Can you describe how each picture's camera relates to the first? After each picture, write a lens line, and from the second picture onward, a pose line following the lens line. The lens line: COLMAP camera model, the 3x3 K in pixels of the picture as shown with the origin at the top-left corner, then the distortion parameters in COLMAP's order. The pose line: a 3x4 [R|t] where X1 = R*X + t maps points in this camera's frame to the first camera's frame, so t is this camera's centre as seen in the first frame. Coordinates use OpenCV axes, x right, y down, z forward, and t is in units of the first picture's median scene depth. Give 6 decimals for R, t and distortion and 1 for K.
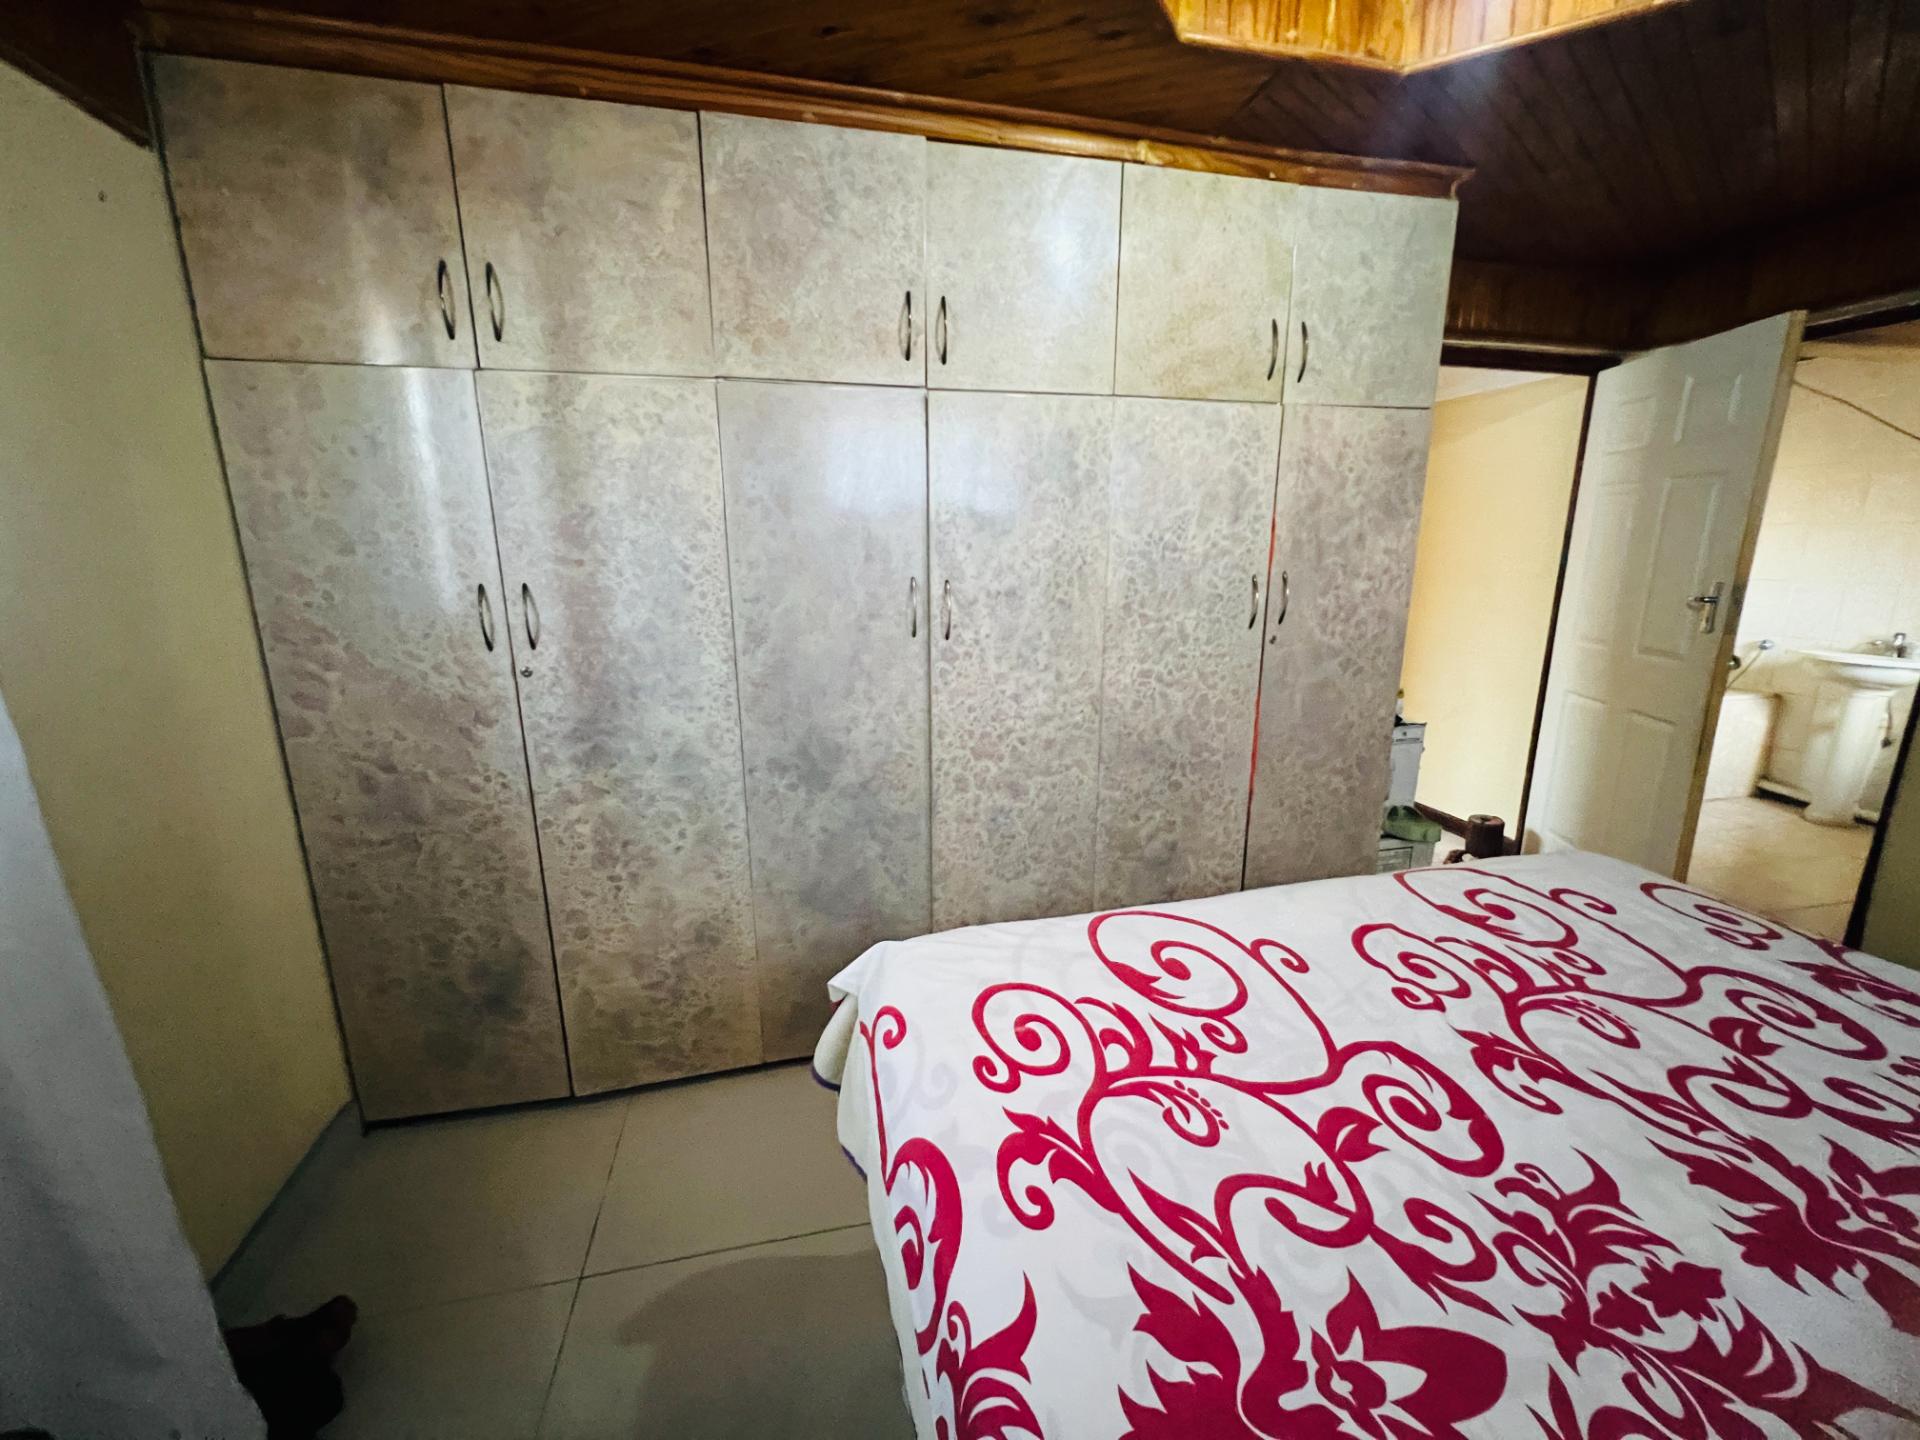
lens RADIAL K [[770.1, 0, 954.4], [0, 770.1, 714.0], [0, 0, 1]] dist [-0.003189, 0.000866]
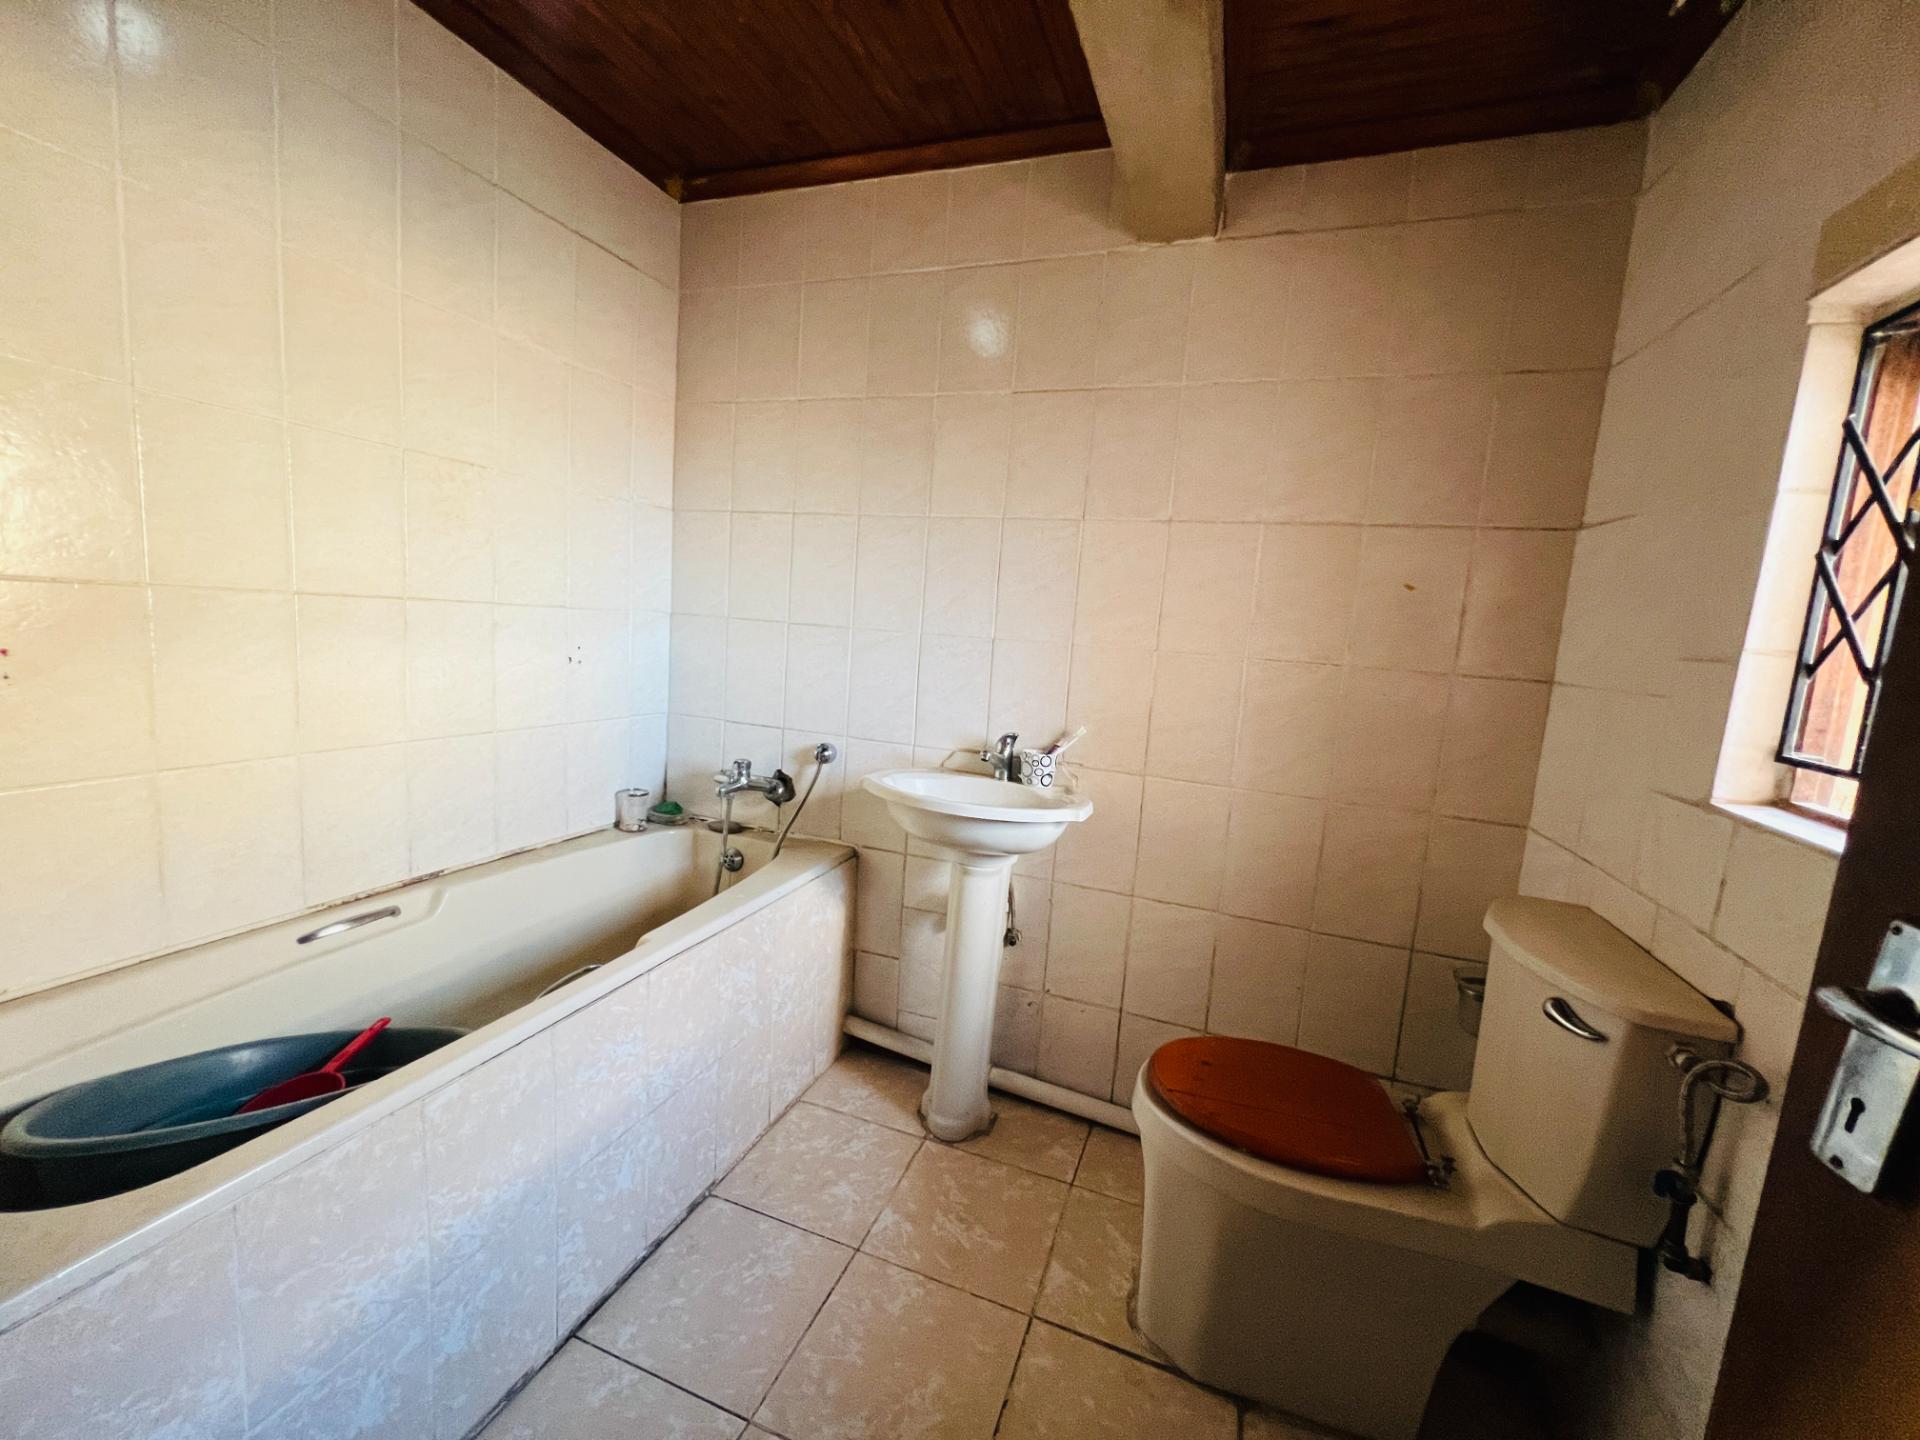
lens RADIAL K [[770.1, 0, 958.7], [0, 770.1, 719.4], [0, 0, 1]] dist [-0.003189, 0.000866]
pose [[0.550078, -0.067675, 0.832367, 1.545627], [0.104938, 0.994412, 0.011501, -0.242900], [-0.828494, 0.081020, 0.554106, 1.457116]]
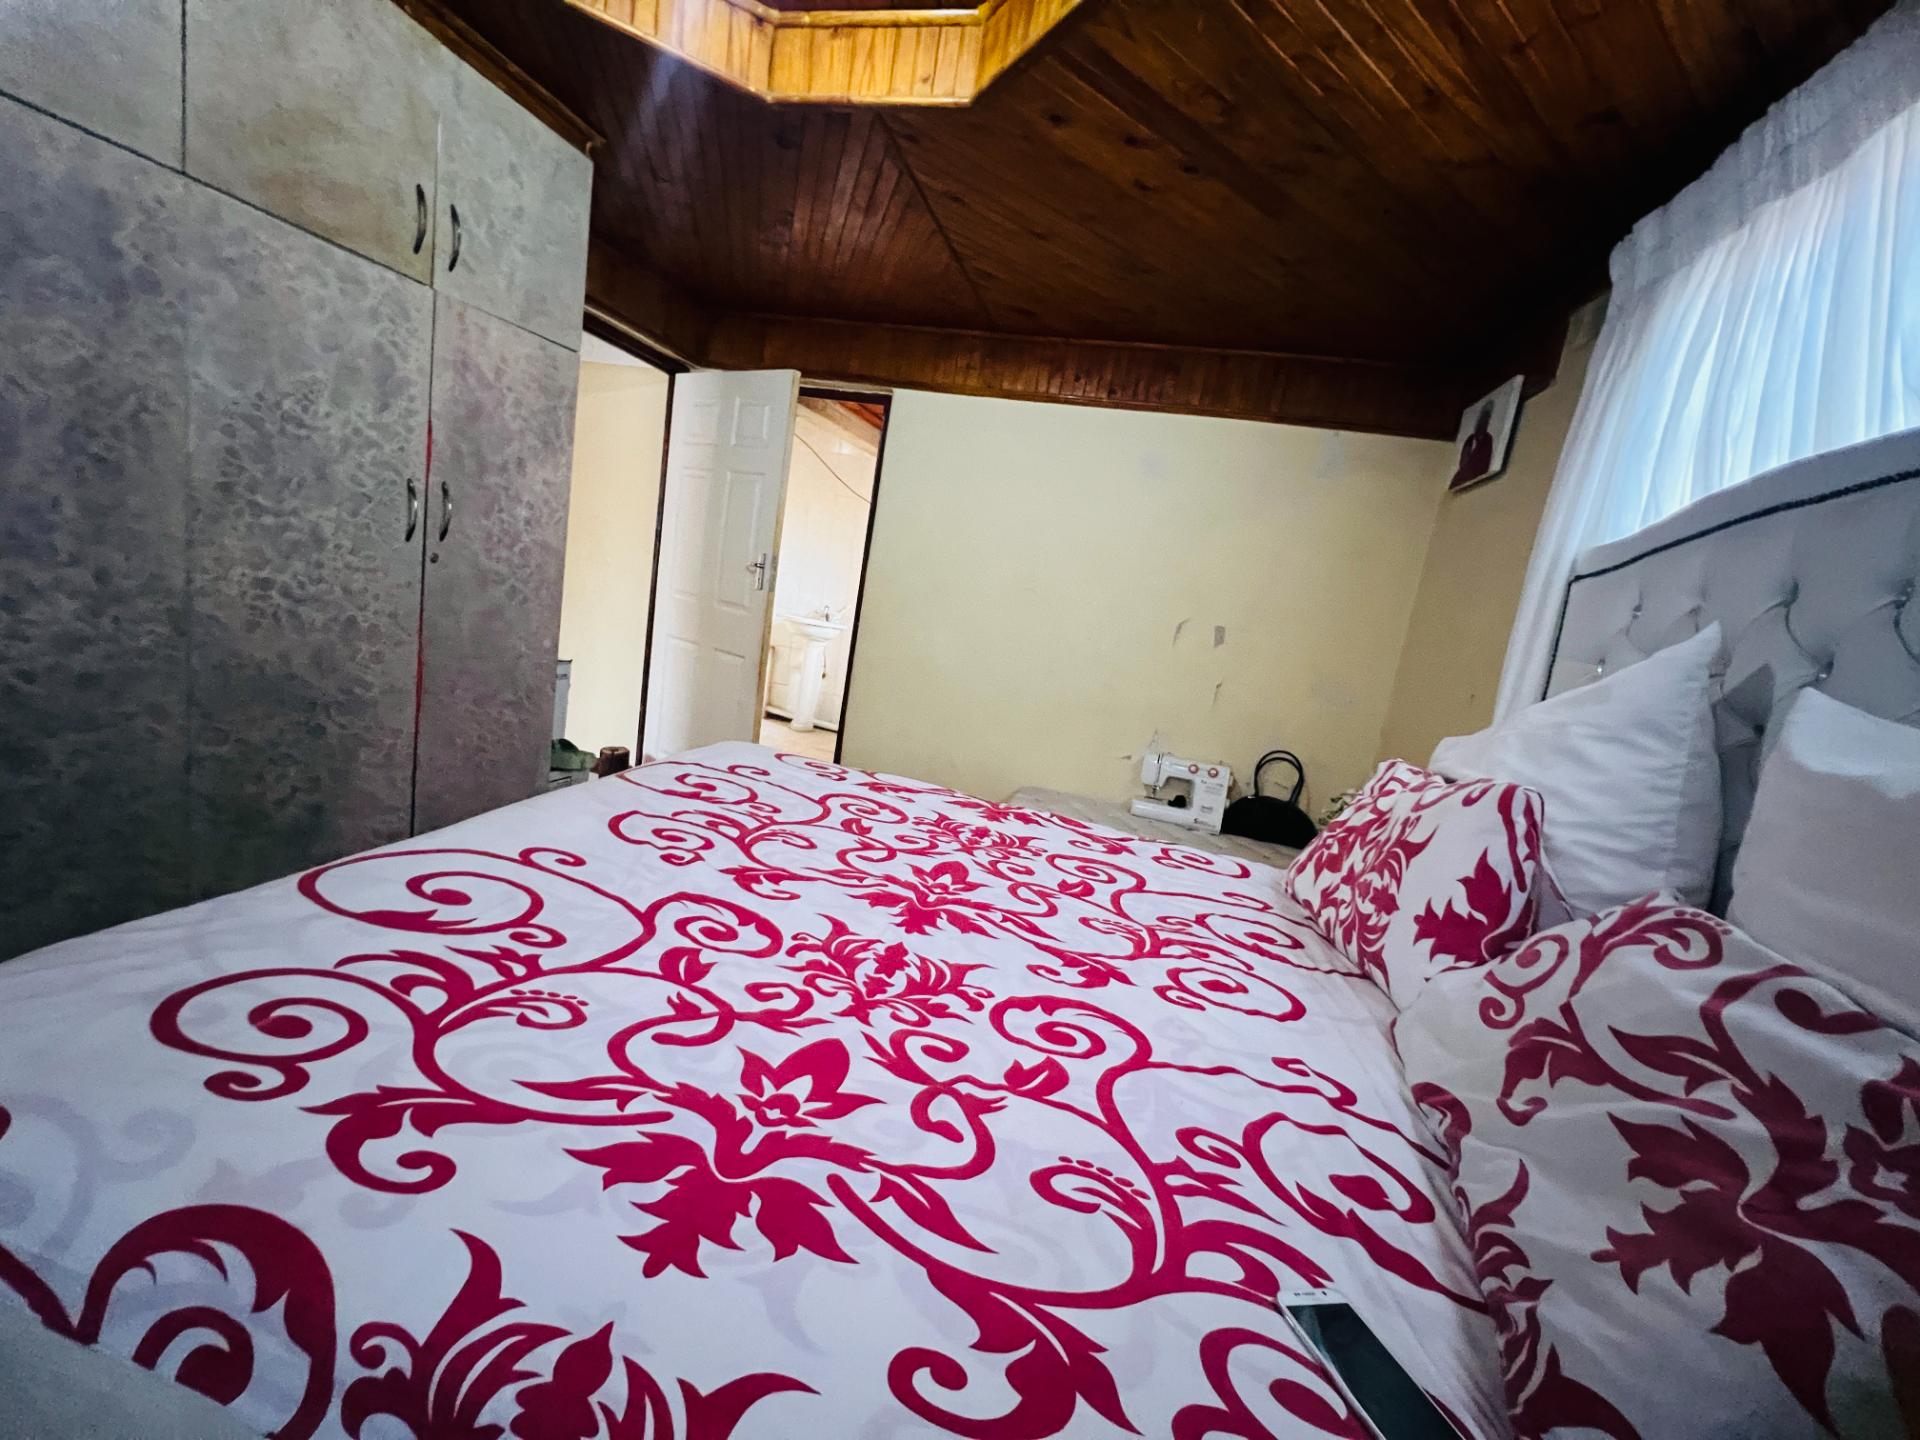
lens RADIAL K [[770.1, 0, 961.7], [0, 770.1, 714.5], [0, 0, 1]] dist [-0.003189, 0.000866]
pose [[0.457175, -0.071995, 0.886458, -0.120442], [0.035949, 0.997400, 0.062465, 0.055406], [-0.888650, 0.003310, 0.458574, 0.054285]]
